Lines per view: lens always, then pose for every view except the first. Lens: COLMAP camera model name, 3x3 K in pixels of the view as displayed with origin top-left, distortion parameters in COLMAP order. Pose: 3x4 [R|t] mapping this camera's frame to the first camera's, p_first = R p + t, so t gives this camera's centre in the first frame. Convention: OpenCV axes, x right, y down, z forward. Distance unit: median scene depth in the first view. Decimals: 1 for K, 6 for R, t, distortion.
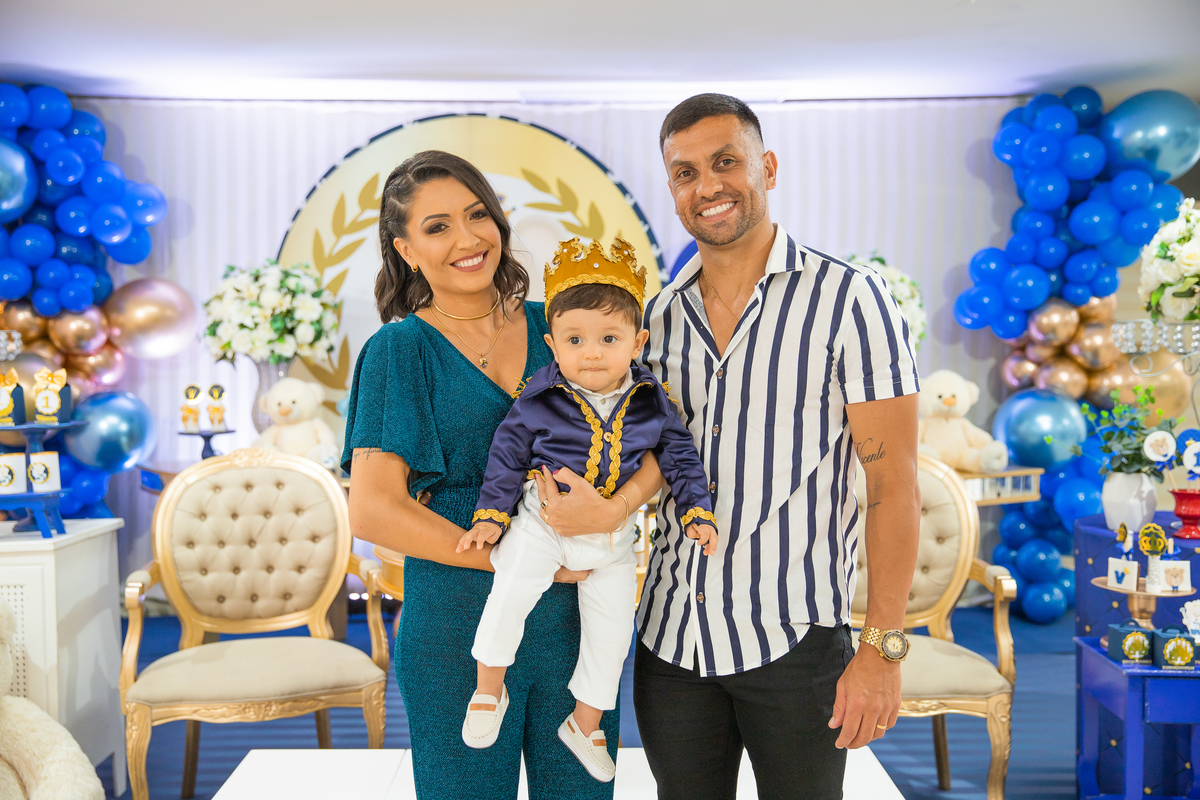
lens RADIAL K [[1236.5, 0, 595.1], [0, 1236.5, 405.6], [0, 0, 1]] dist [0.008023, 0.072851]
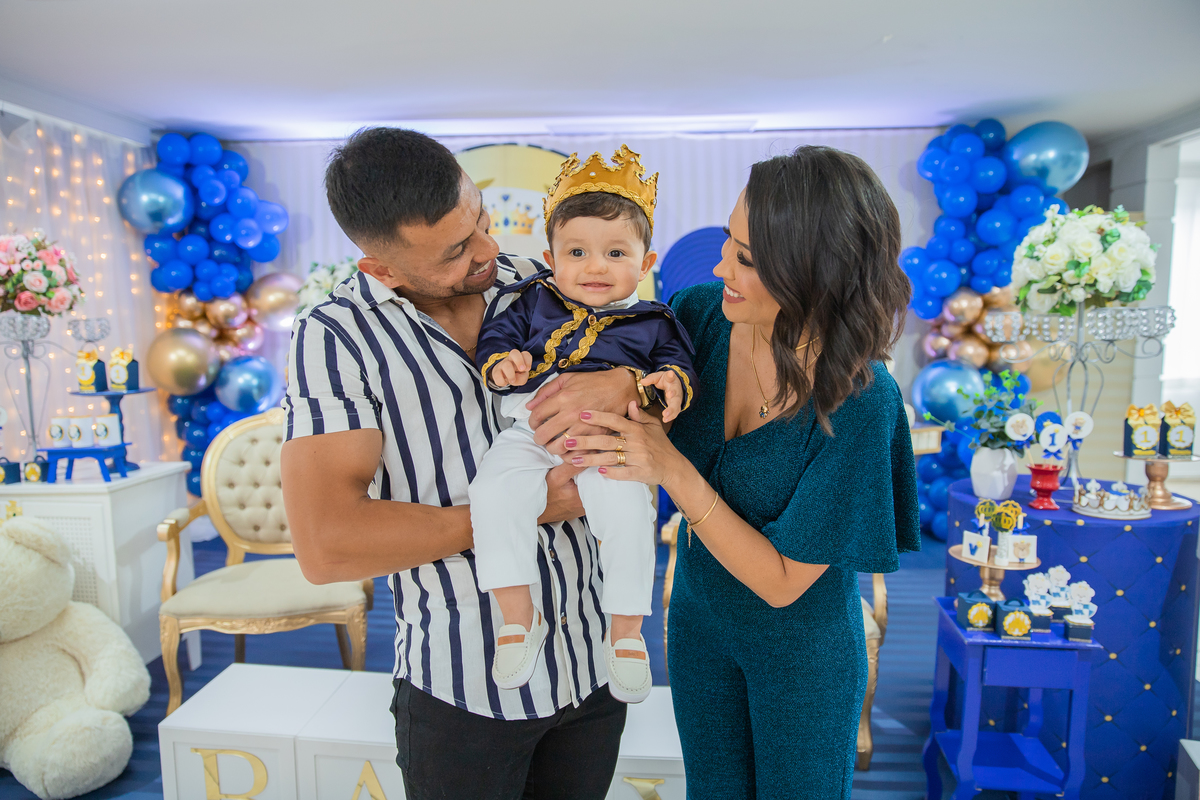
lens RADIAL K [[833.0, 0, 595.7], [0, 833.0, 404.1], [0, 0, 1]] dist [-0.107757, 0.075560]
pose [[0.994857, 0.014214, -0.100283, 0.093564], [-0.007950, 0.998008, 0.062589, -0.019575], [0.100972, -0.061470, 0.992988, 0.149161]]
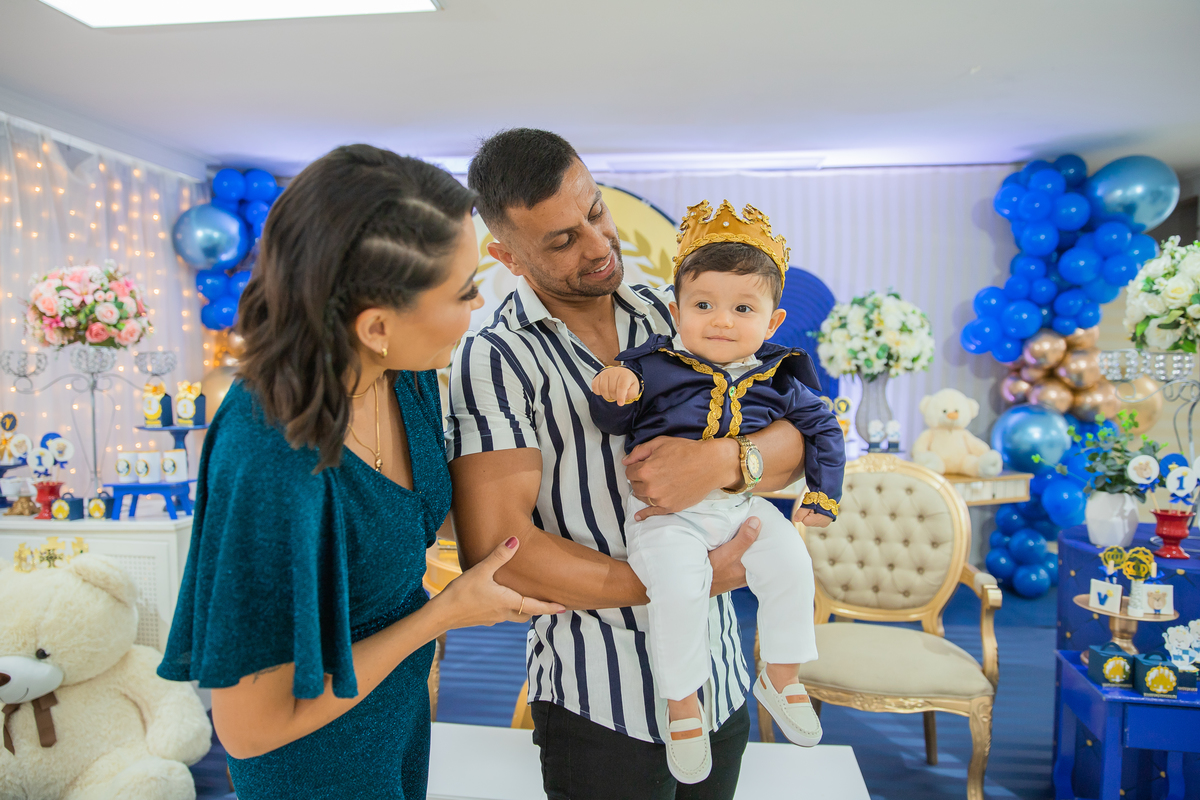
lens RADIAL K [[864.3, 0, 595.1], [0, 864.3, 403.9], [0, 0, 1]] dist [-0.099325, 0.077936]
pose [[0.990716, 0.015834, -0.135026, 0.056235], [-0.015432, 0.999873, 0.004028, -0.012007], [0.135073, -0.001907, 0.990834, 0.146382]]
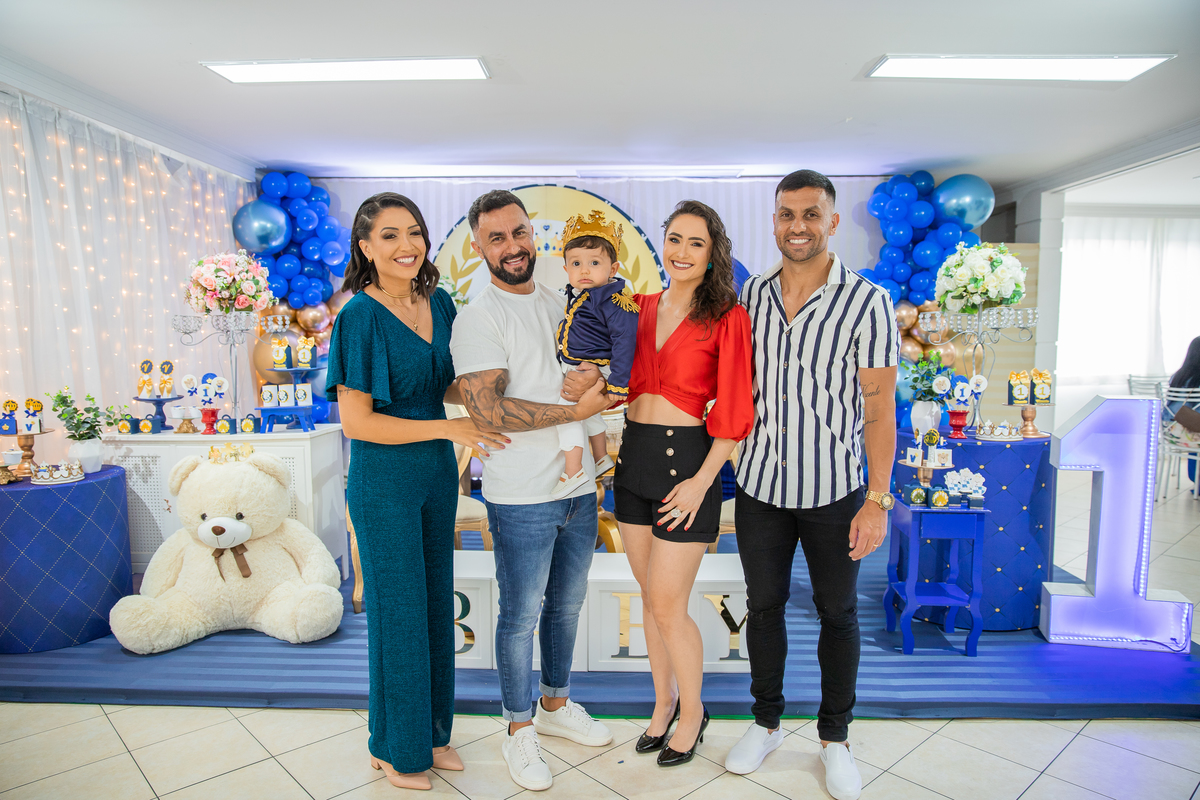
lens RADIAL K [[815.3, 0, 596.7], [0, 815.3, 404.5], [0, 0, 1]] dist [-0.109581, 0.082686]
pose [[0.999091, 0.009560, -0.041534, 0.014049], [-0.007859, 0.999131, 0.040925, 0.011402], [0.041889, -0.040562, 0.998299, -0.084505]]
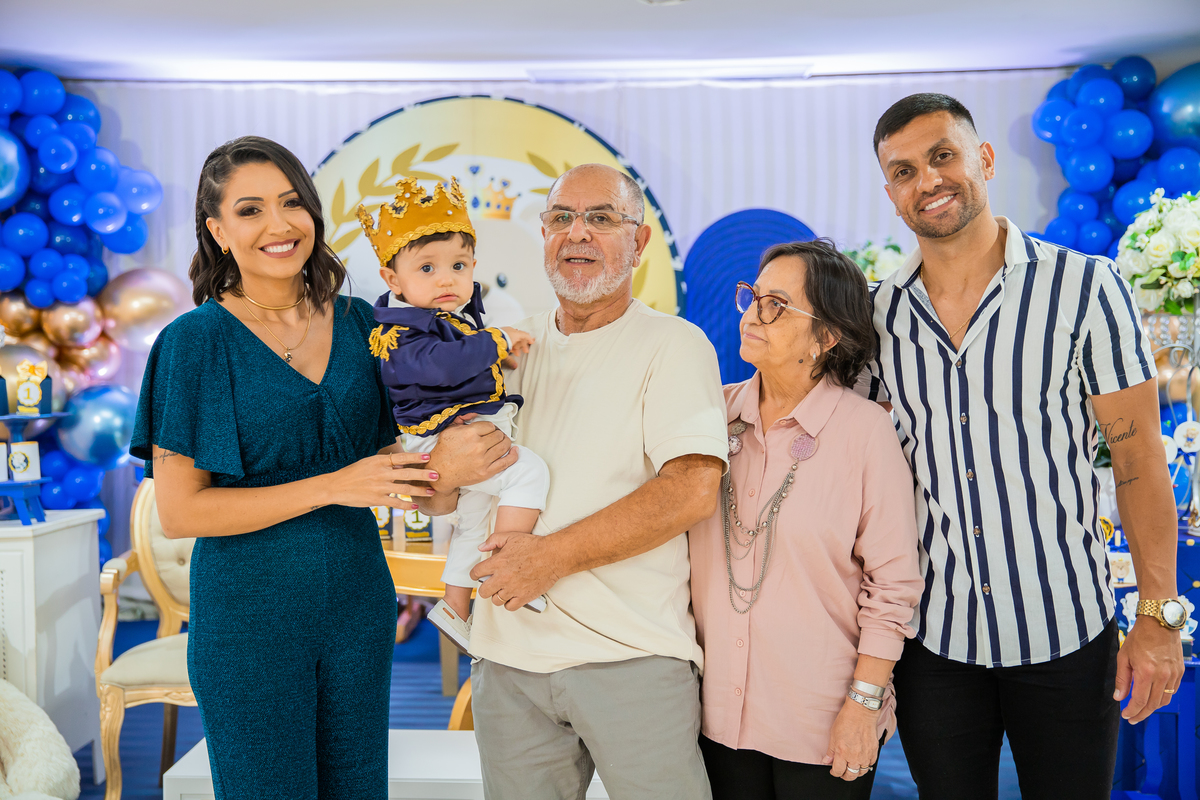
lens RADIAL K [[1419.9, 0, 595.0], [0, 1419.9, 405.2], [0, 0, 1]] dist [0.053857, 0.054549]
pose [[0.998229, 0.002200, -0.059455, 0.065212], [-0.002217, 0.999998, -0.000217, 0.004083], [0.059455, 0.000348, 0.998231, -0.104032]]
